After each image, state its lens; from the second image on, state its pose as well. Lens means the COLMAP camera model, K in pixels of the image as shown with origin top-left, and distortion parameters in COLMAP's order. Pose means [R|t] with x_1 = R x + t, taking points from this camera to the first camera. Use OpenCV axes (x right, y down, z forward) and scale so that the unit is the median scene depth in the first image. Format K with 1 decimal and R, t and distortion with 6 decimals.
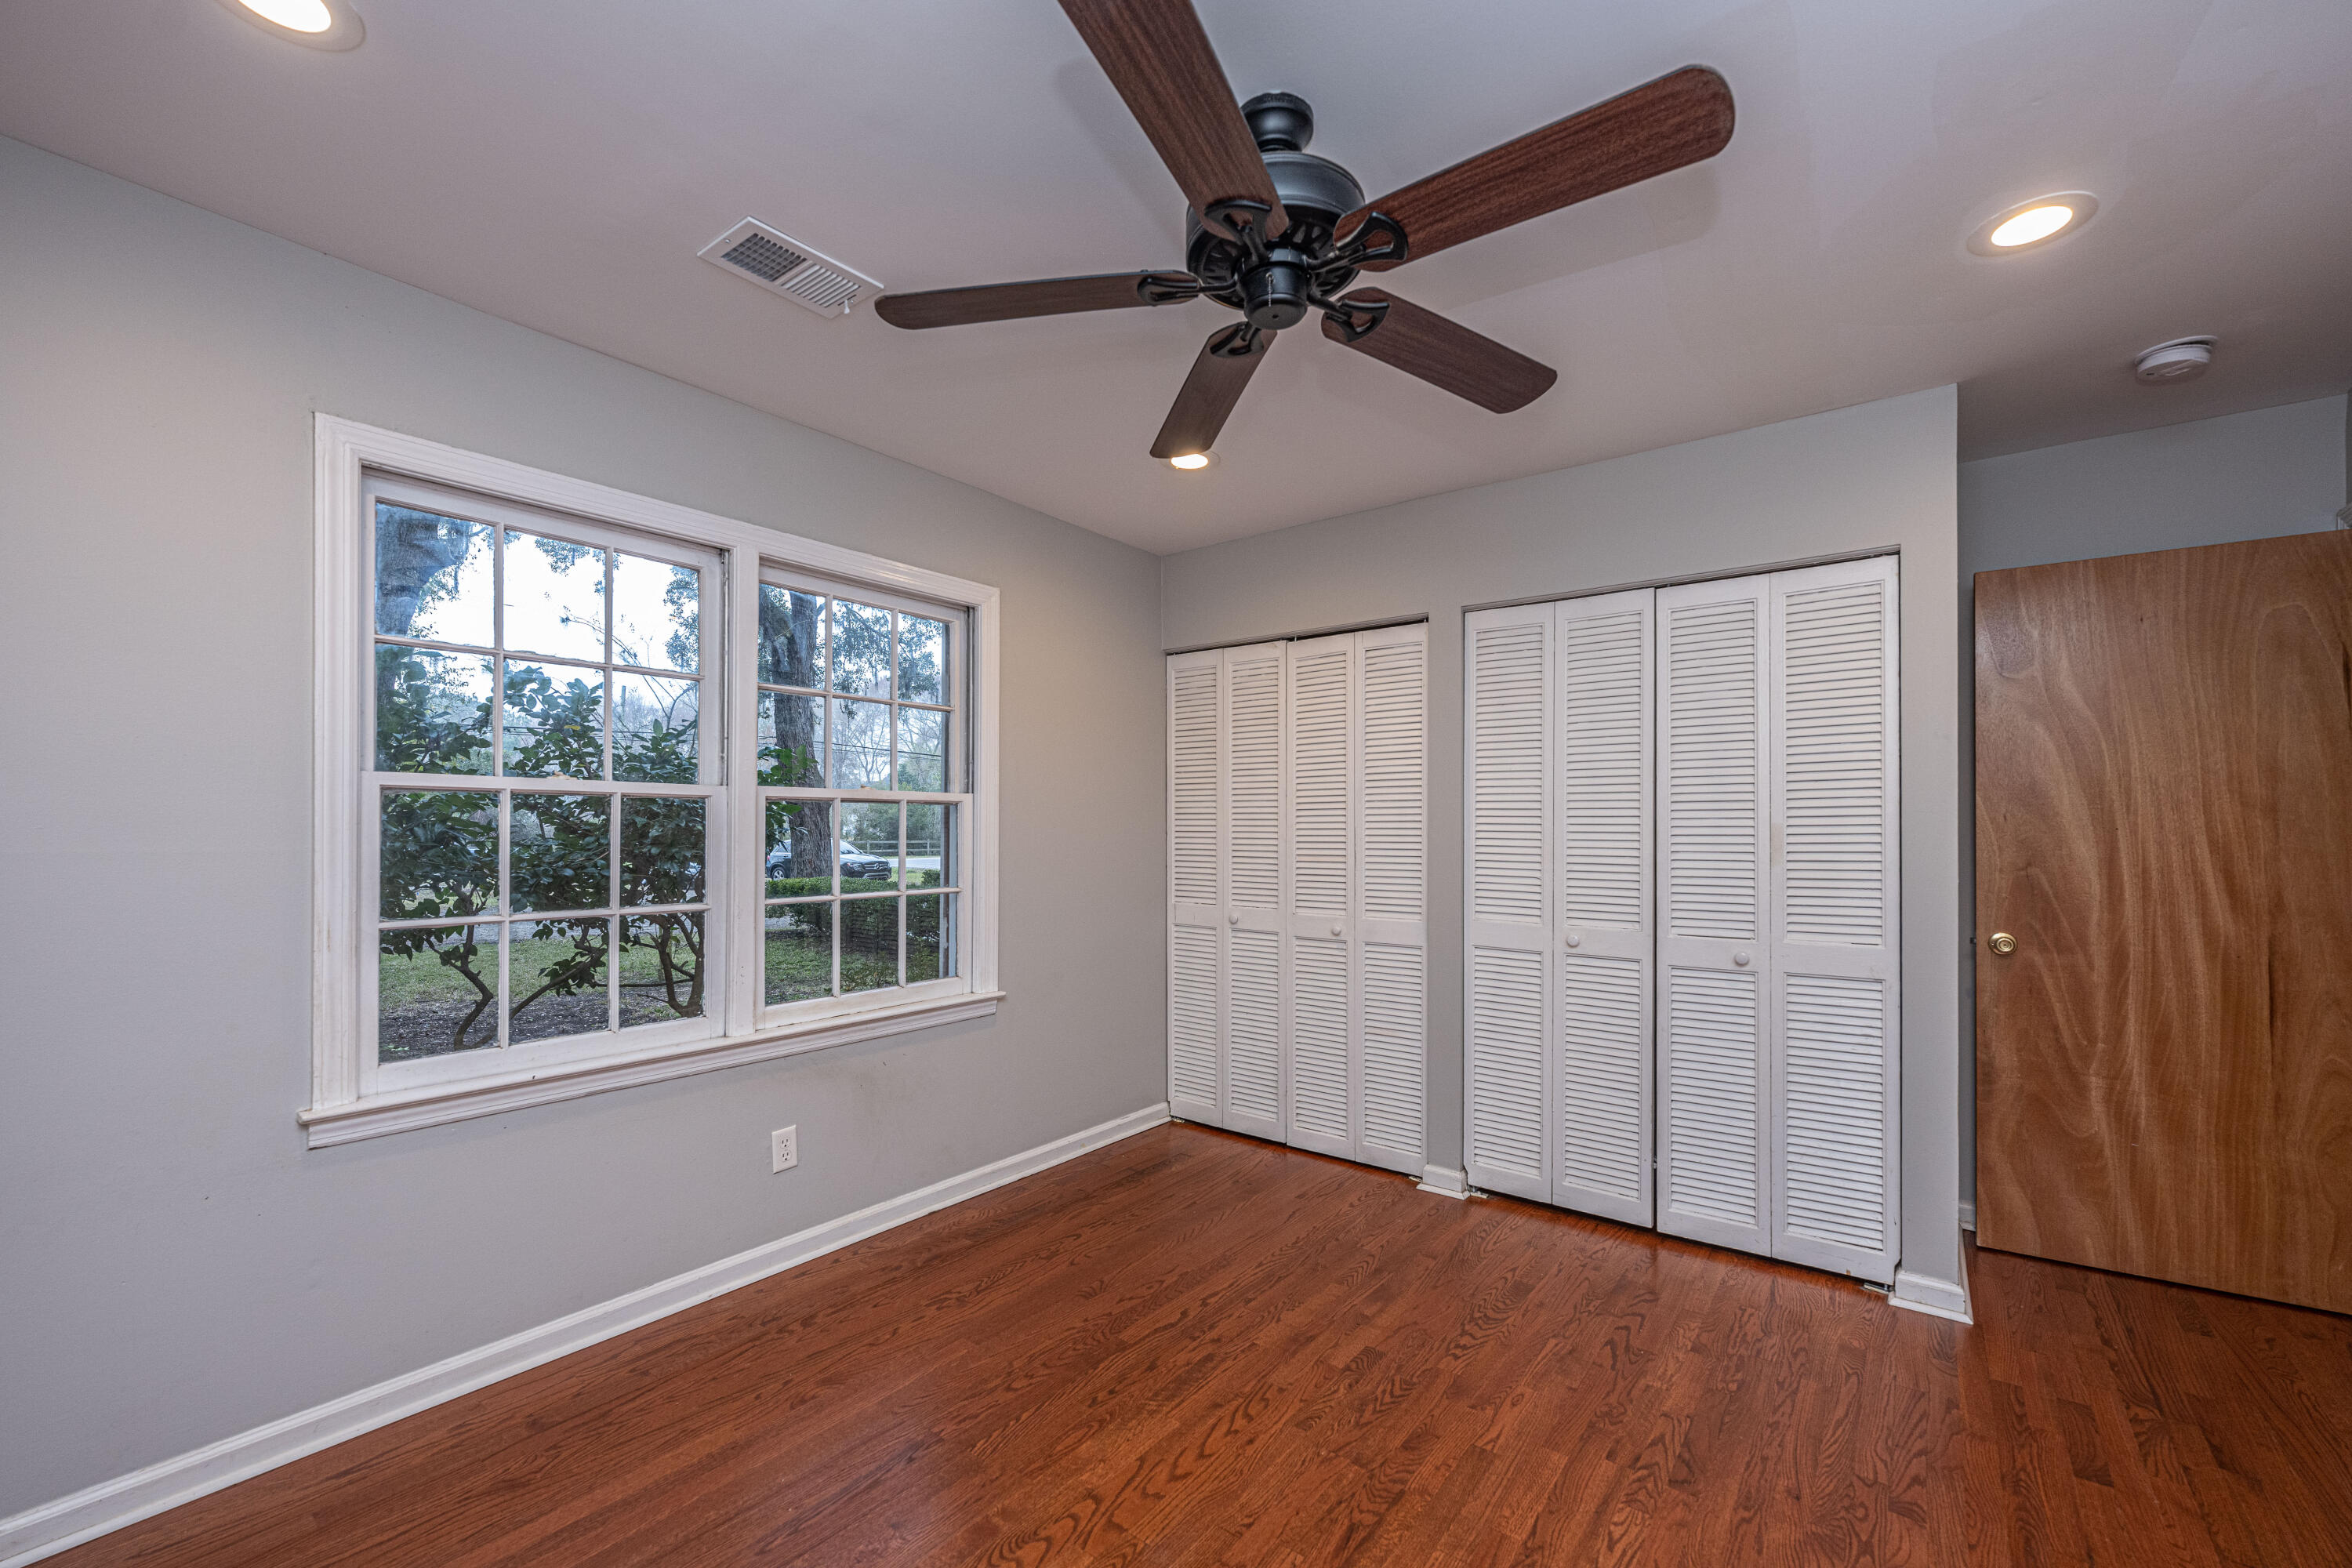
lens RADIAL K [[942.3, 0, 1187.3], [0, 942.3, 830.2], [0, 0, 1]] dist [-0.000523, 0.000010]
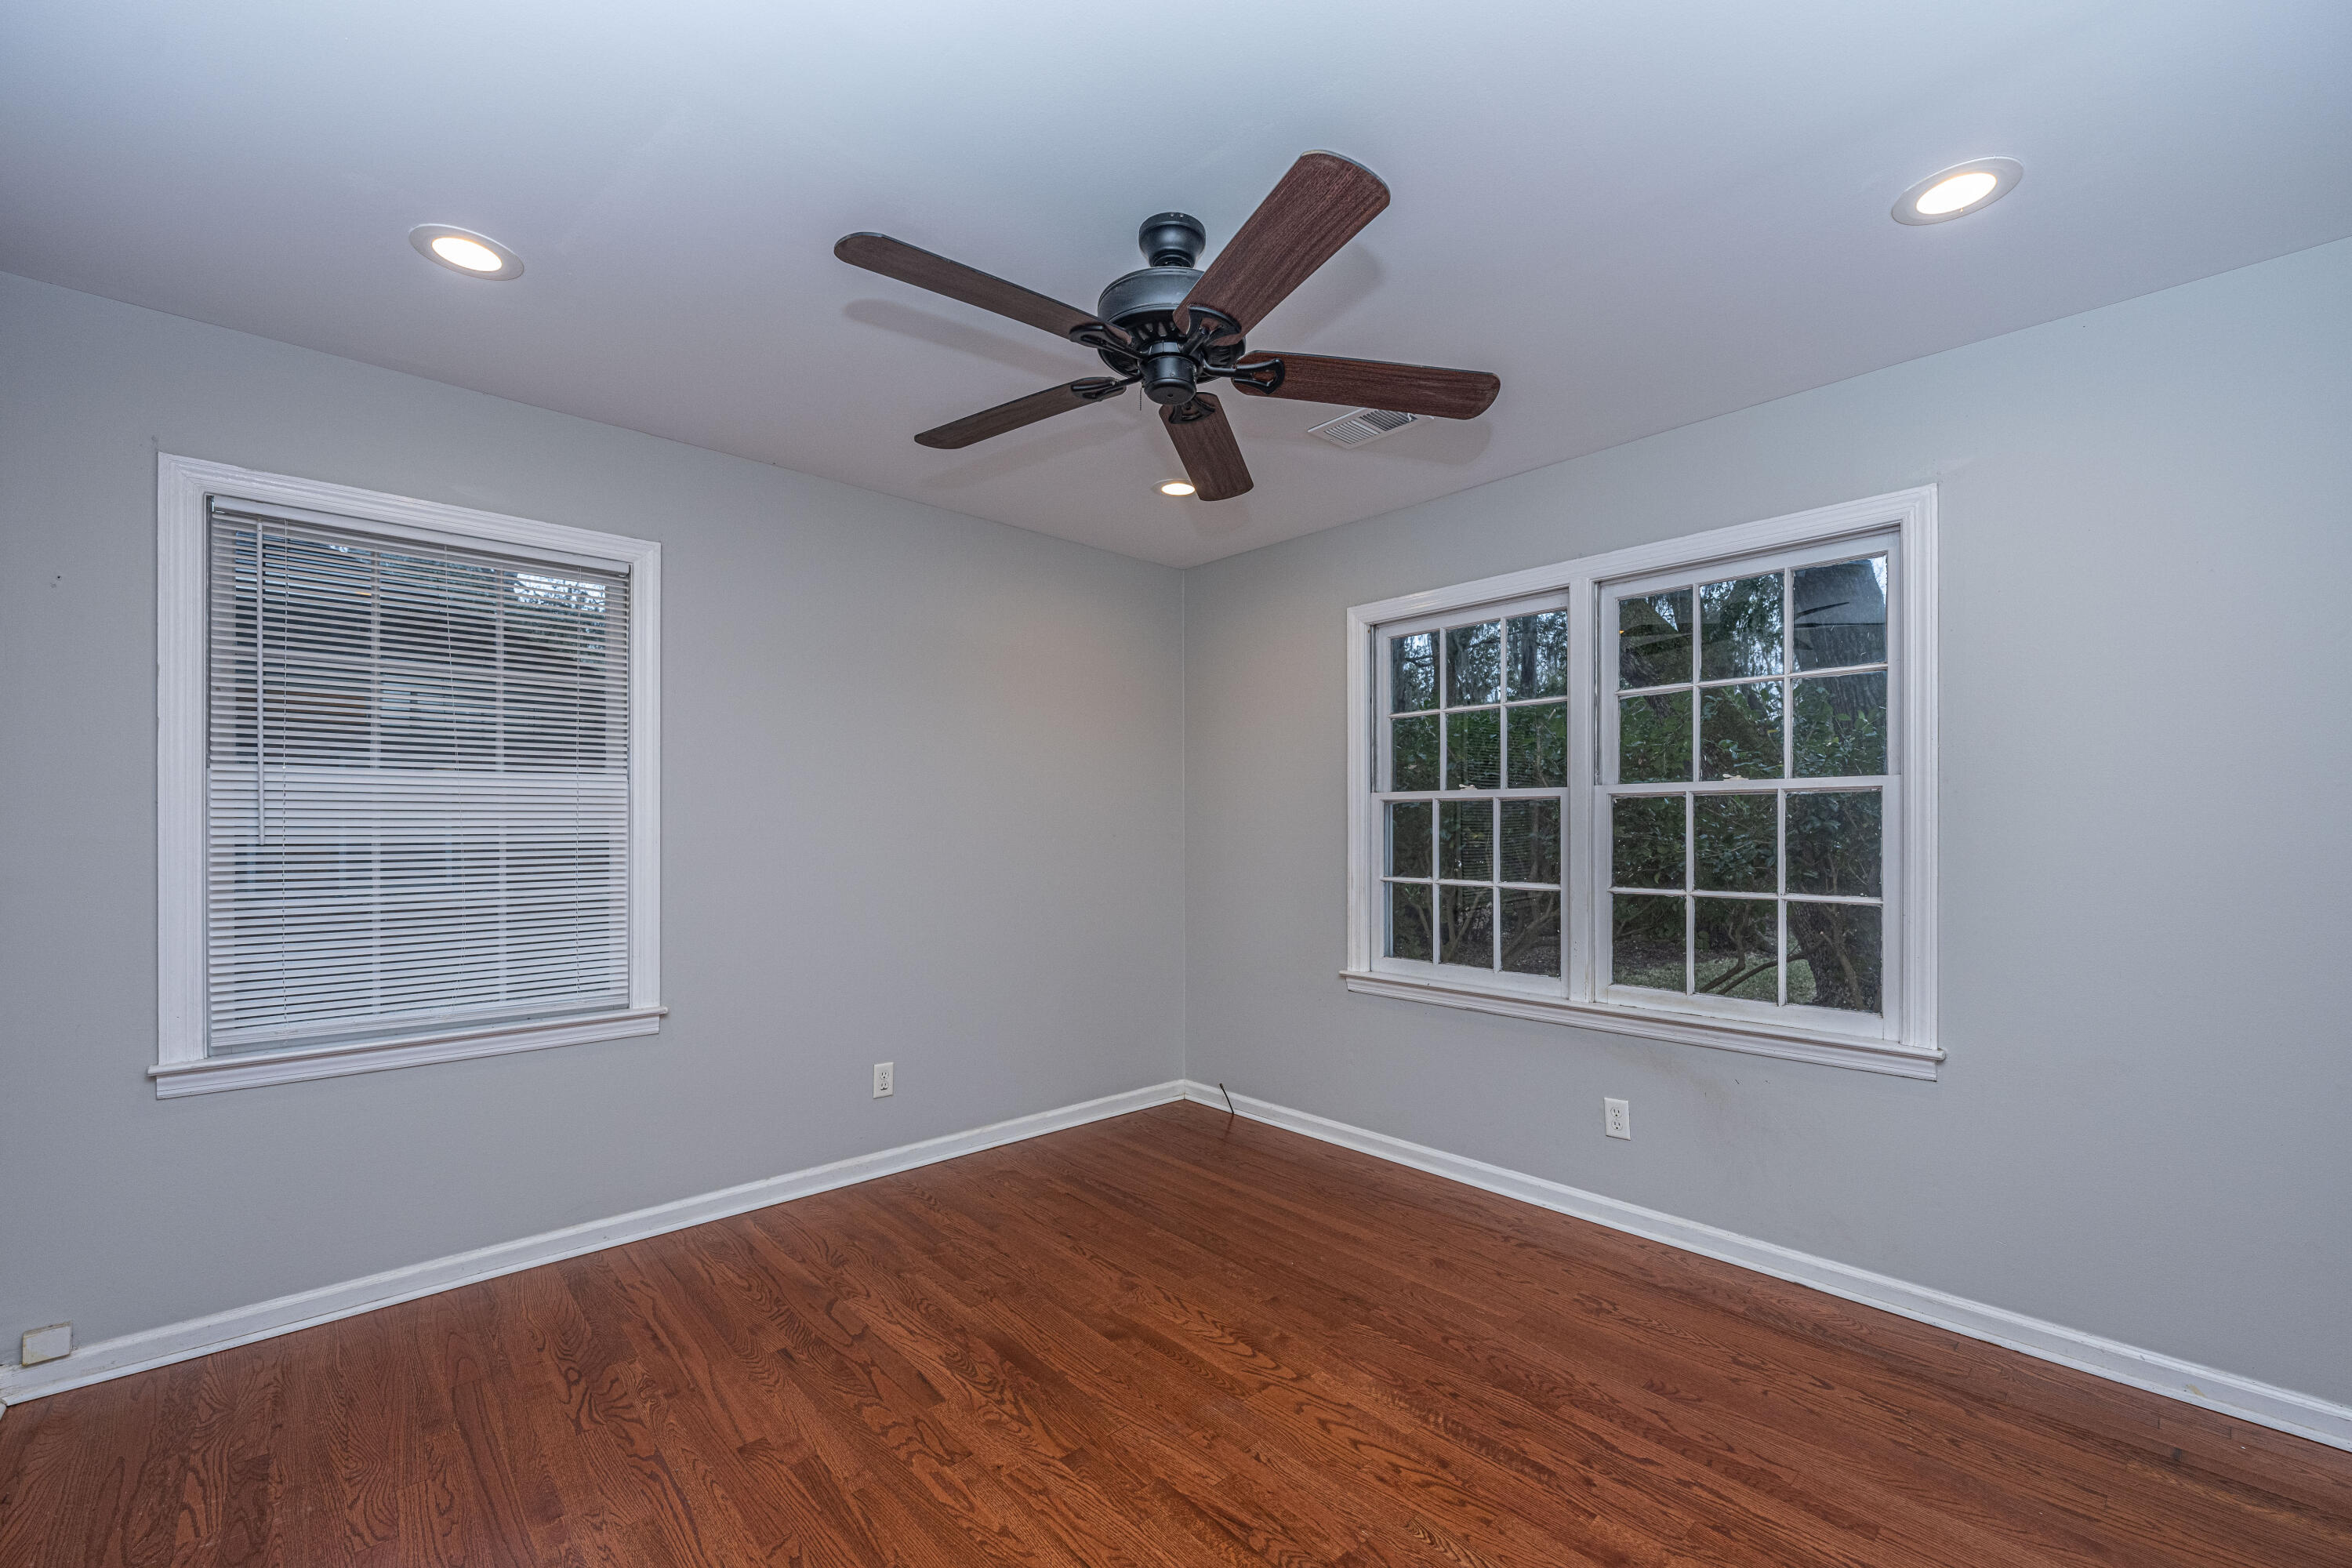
lens RADIAL K [[942.3, 0, 1187.3], [0, 942.3, 830.2], [0, 0, 1]] dist [-0.000523, 0.000010]
pose [[-0.150983, 0.004220, -0.988527, 0.769672], [0.002037, 0.999990, 0.003958, 0.001069], [0.988534, -0.001416, -0.150990, 0.720915]]
